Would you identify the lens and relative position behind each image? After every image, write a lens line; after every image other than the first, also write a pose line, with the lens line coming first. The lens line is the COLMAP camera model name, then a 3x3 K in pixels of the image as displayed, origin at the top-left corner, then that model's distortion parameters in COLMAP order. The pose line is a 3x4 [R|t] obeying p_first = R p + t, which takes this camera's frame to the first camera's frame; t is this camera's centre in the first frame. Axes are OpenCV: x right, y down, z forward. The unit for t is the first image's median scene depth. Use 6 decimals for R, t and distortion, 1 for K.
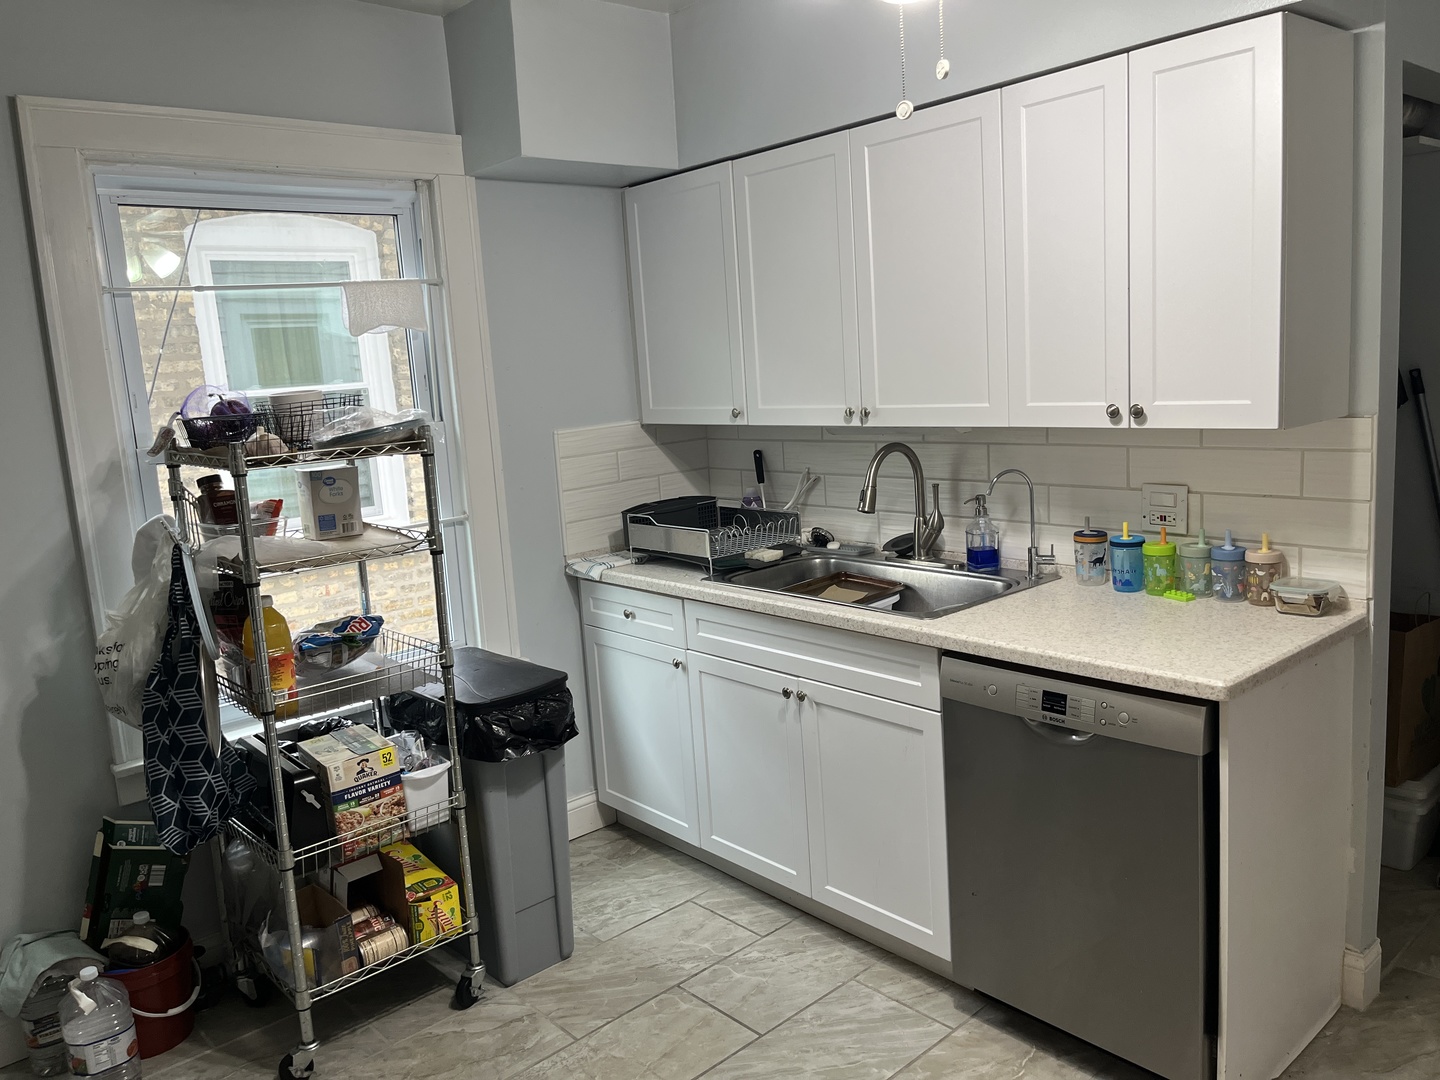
lens RADIAL K [[1087.5, 0, 721.6], [0, 1087.5, 533.5], [0, 0, 1]] dist [0.047836, -0.012108]
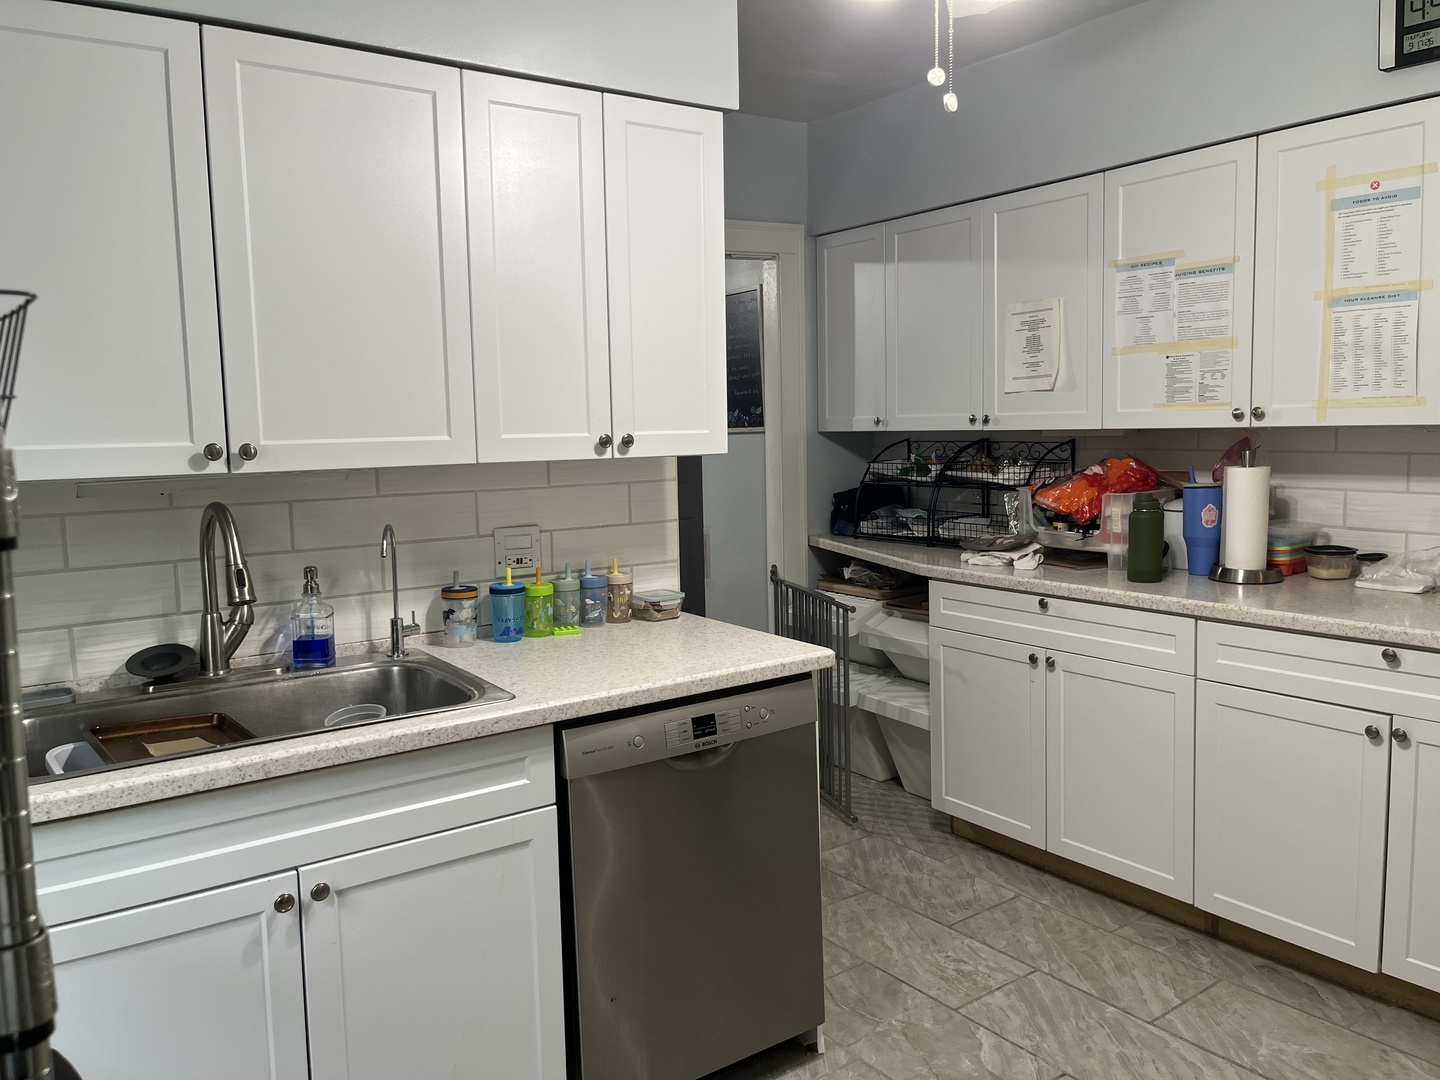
lens RADIAL K [[1087.5, 0, 723.5], [0, 1087.5, 538.3], [0, 0, 1]] dist [0.047836, -0.012108]
pose [[0.118118, -0.048211, 0.991829, -0.590848], [0.173780, 0.984410, 0.027154, -0.031335], [-0.977675, 0.169153, 0.124654, 0.754369]]
